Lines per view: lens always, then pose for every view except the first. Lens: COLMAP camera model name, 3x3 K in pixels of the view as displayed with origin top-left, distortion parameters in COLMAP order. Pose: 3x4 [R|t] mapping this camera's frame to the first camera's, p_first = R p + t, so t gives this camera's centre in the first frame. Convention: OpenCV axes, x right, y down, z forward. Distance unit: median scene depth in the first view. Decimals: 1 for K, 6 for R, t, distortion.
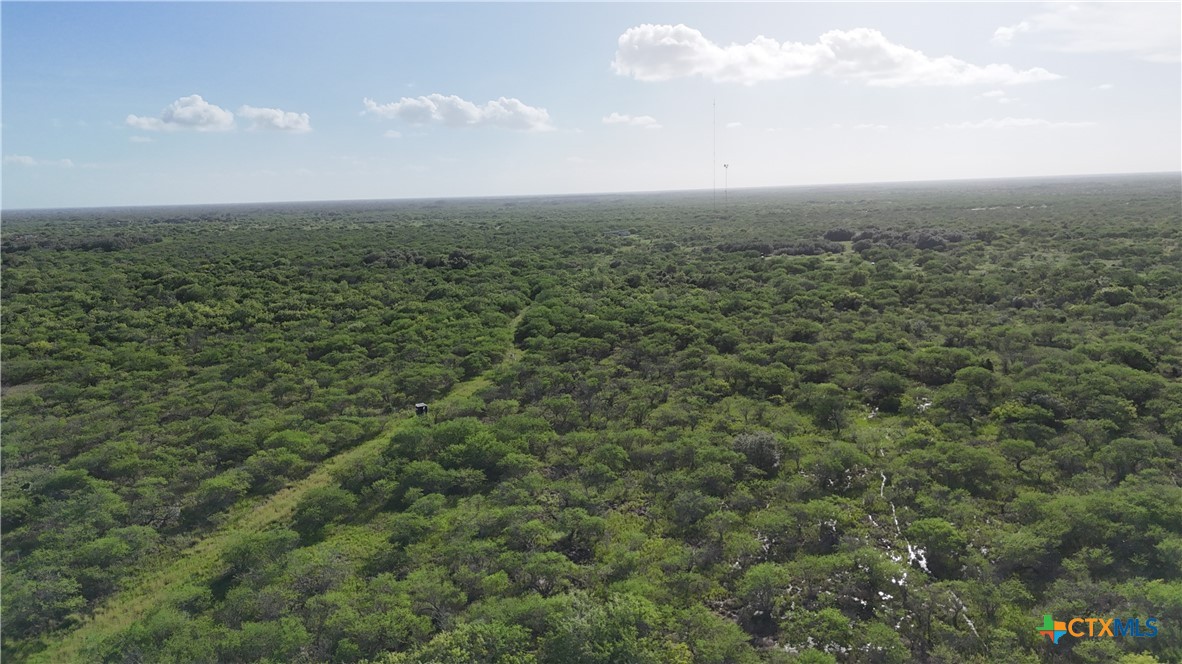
lens RADIAL K [[864.3, 0, 592.1], [0, 864.3, 324.8], [0, 0, 1]] dist [0.048196, -0.048359]
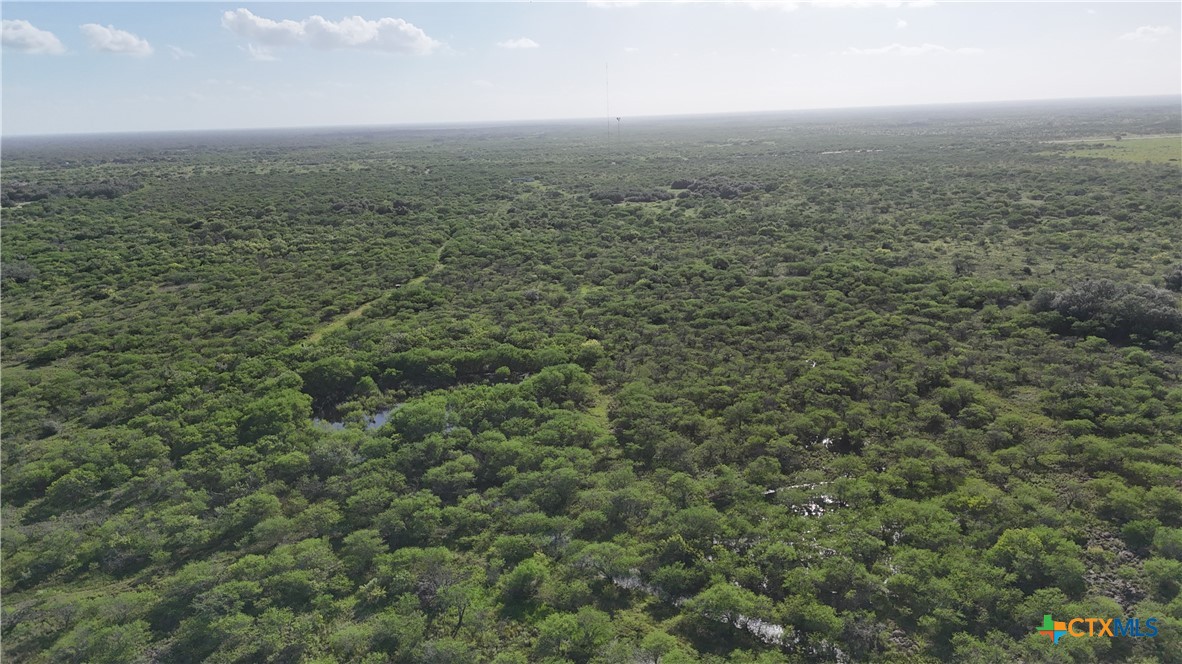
lens RADIAL K [[864.3, 0, 594.3], [0, 864.3, 337.5], [0, 0, 1]] dist [0.048196, -0.048359]
pose [[0.996853, -0.020118, 0.076674, 0.069780], [0.012711, 0.995311, 0.095889, 0.007512], [-0.078244, -0.094613, 0.992435, -0.651974]]
